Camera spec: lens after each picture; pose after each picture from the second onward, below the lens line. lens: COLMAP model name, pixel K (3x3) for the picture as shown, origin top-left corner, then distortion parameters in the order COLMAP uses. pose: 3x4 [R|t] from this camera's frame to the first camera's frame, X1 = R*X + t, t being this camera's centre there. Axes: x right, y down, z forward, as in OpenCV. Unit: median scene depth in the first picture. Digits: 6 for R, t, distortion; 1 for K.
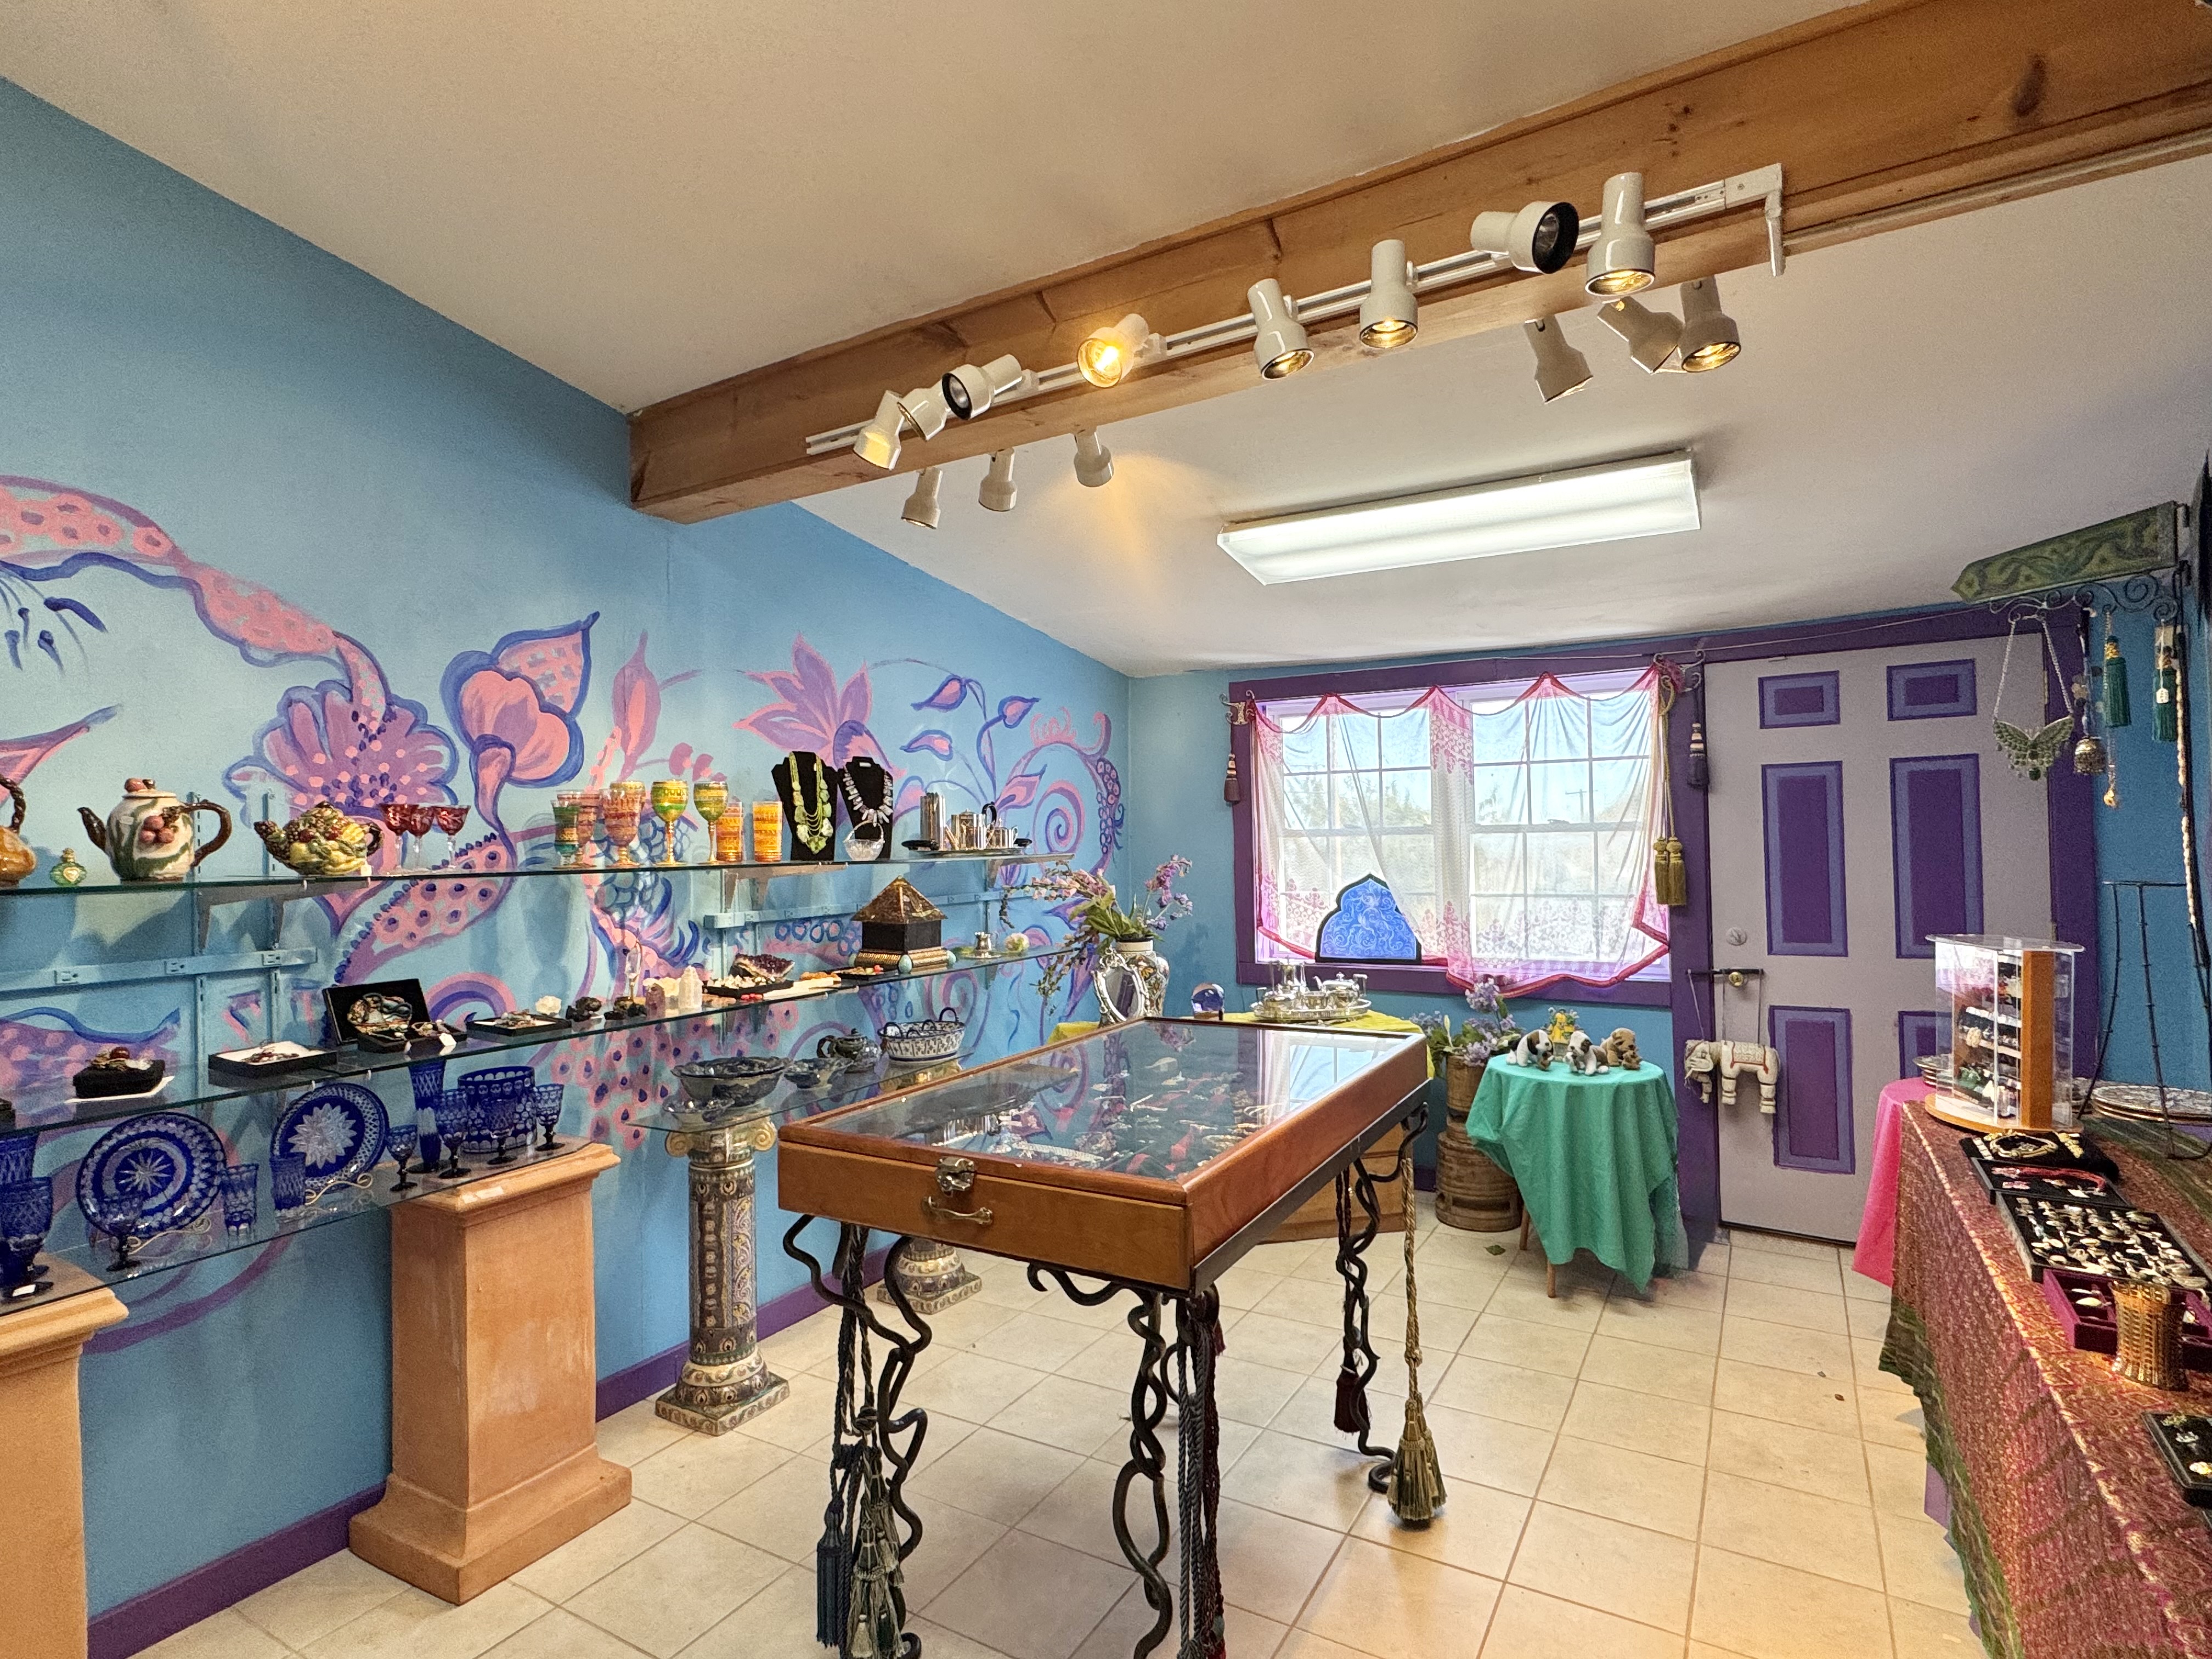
lens RADIAL K [[1146.6, 0, 1106.0], [0, 1146.6, 829.5], [0, 0, 1]] dist [-0.003174, -0.000080]
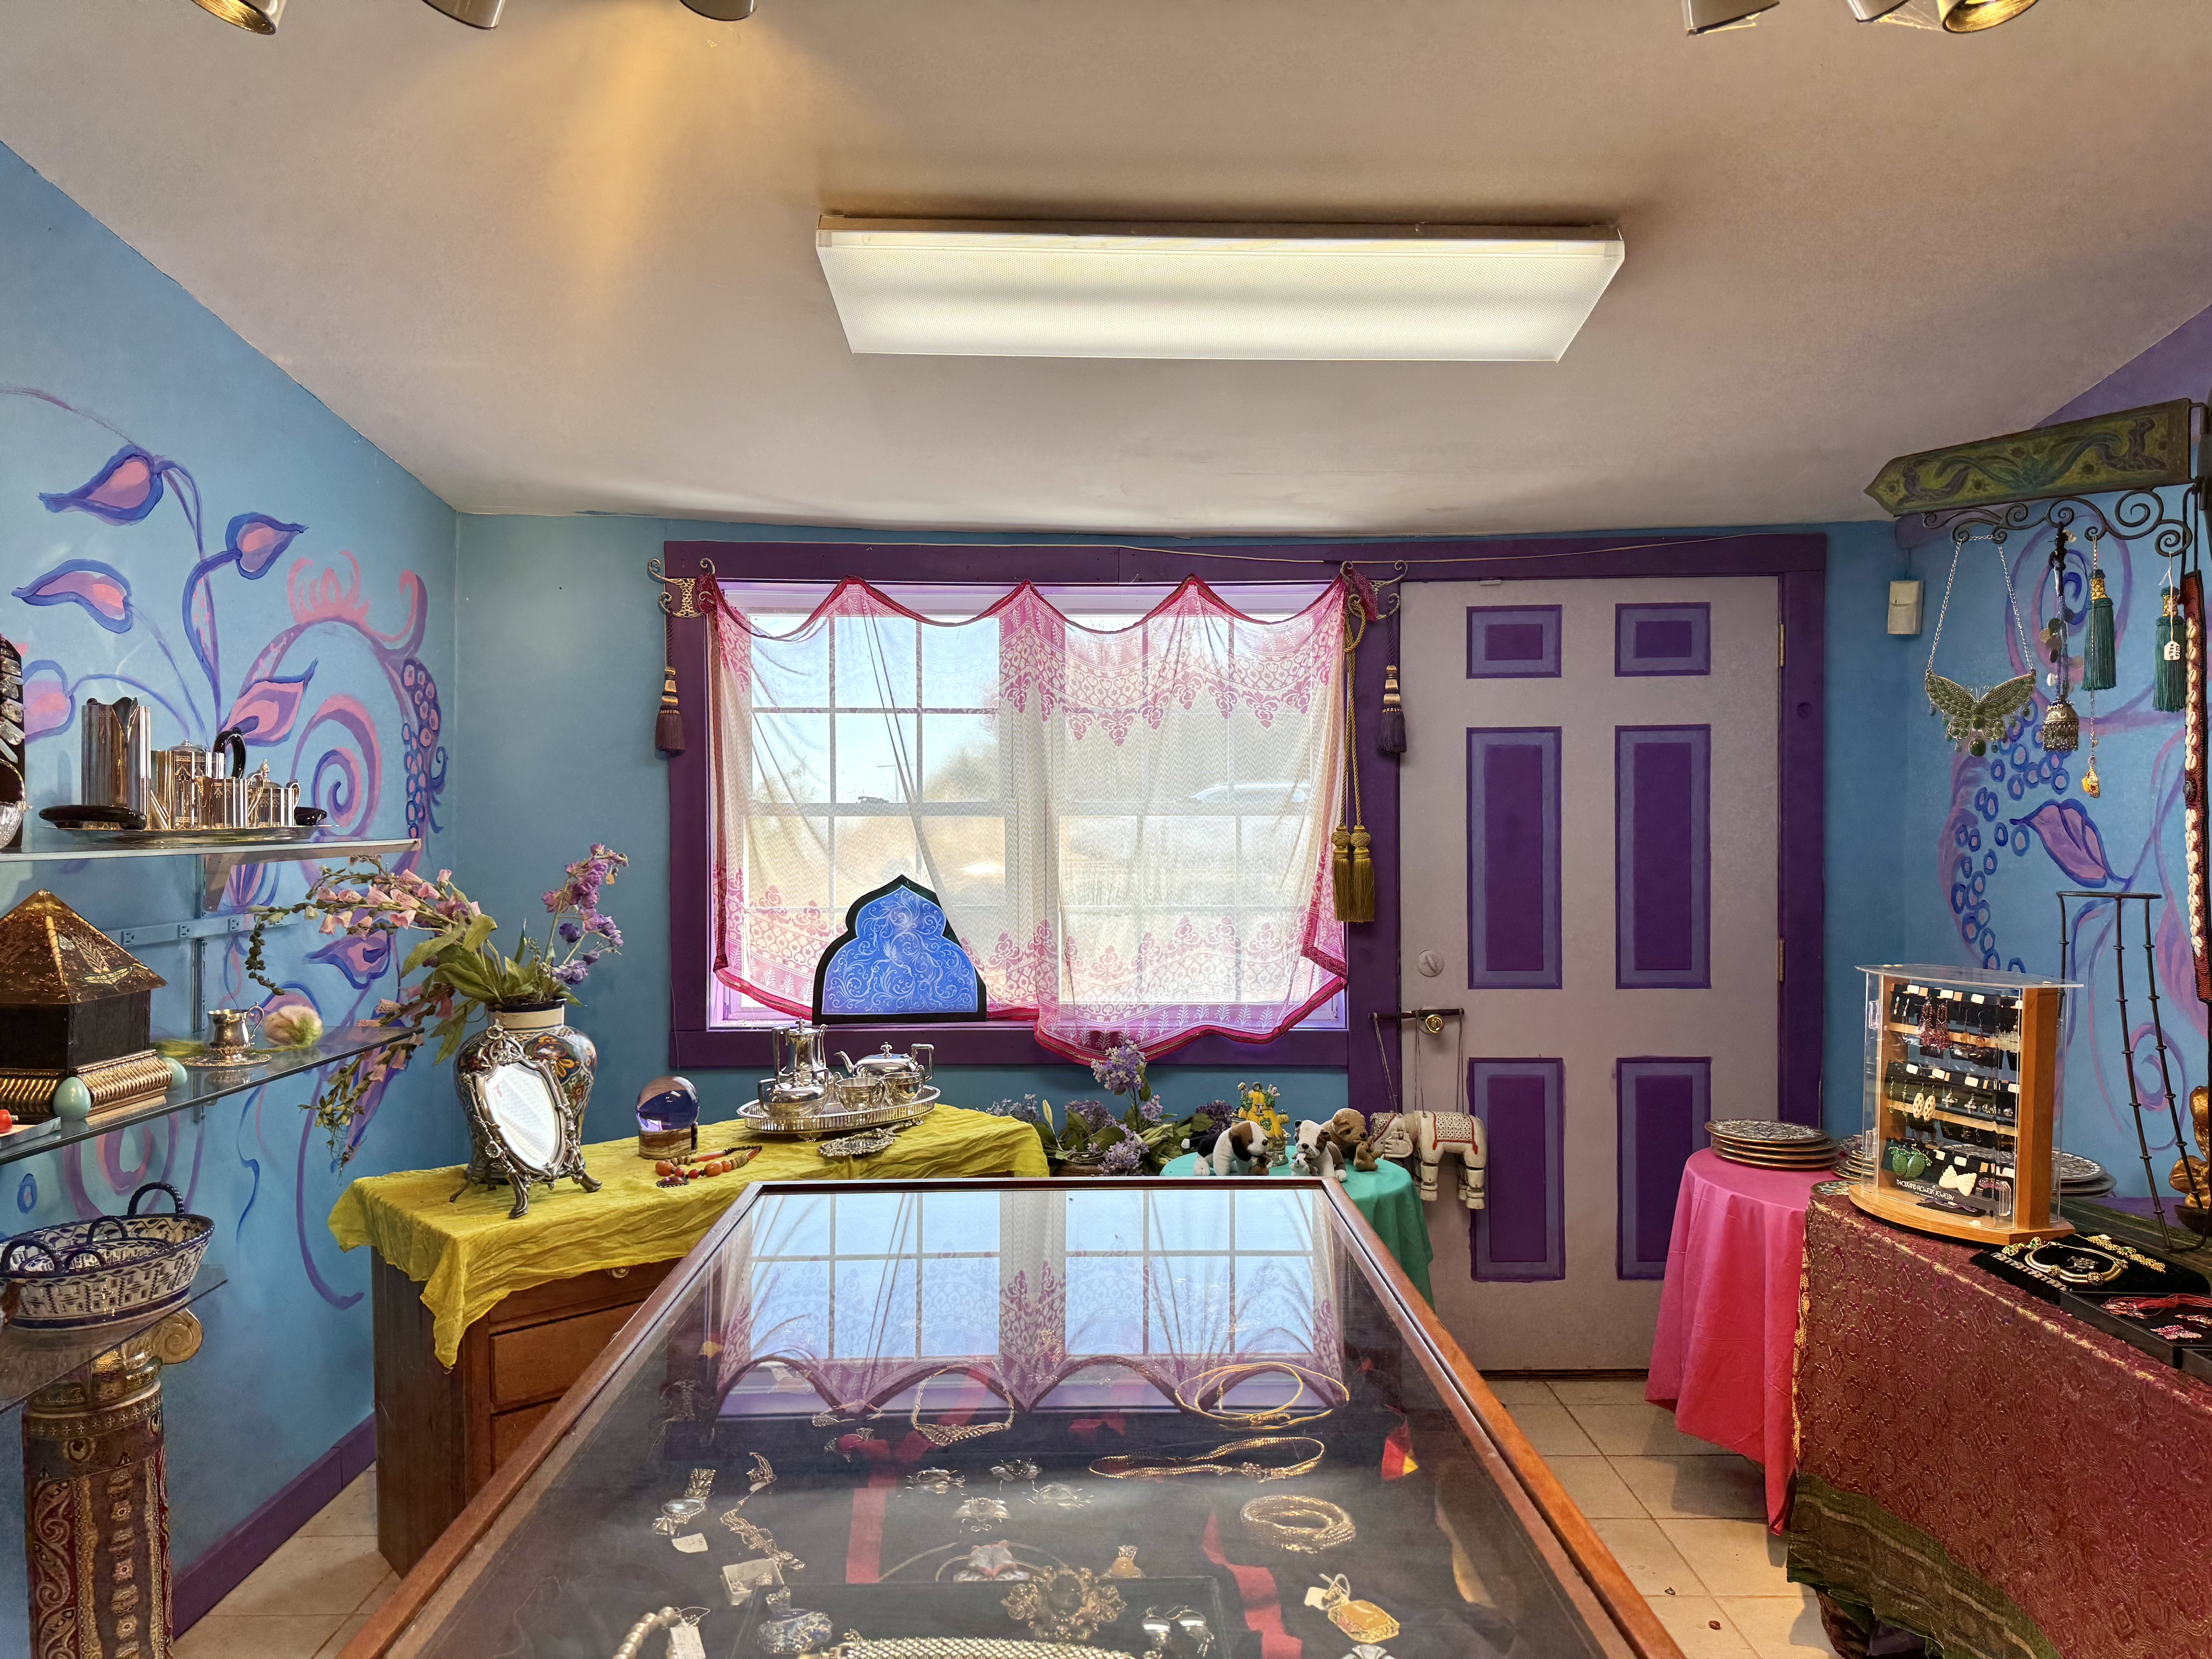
lens RADIAL K [[1565.9, 0, 1106.0], [0, 1565.9, 829.5], [0, 0, 1]] dist [0.110697, -0.110534]
pose [[0.853222, 0.013530, 0.521372, -0.140580], [-0.020543, 0.999759, 0.007675, 0.005069], [-0.521143, -0.017260, 0.853295, 0.260043]]
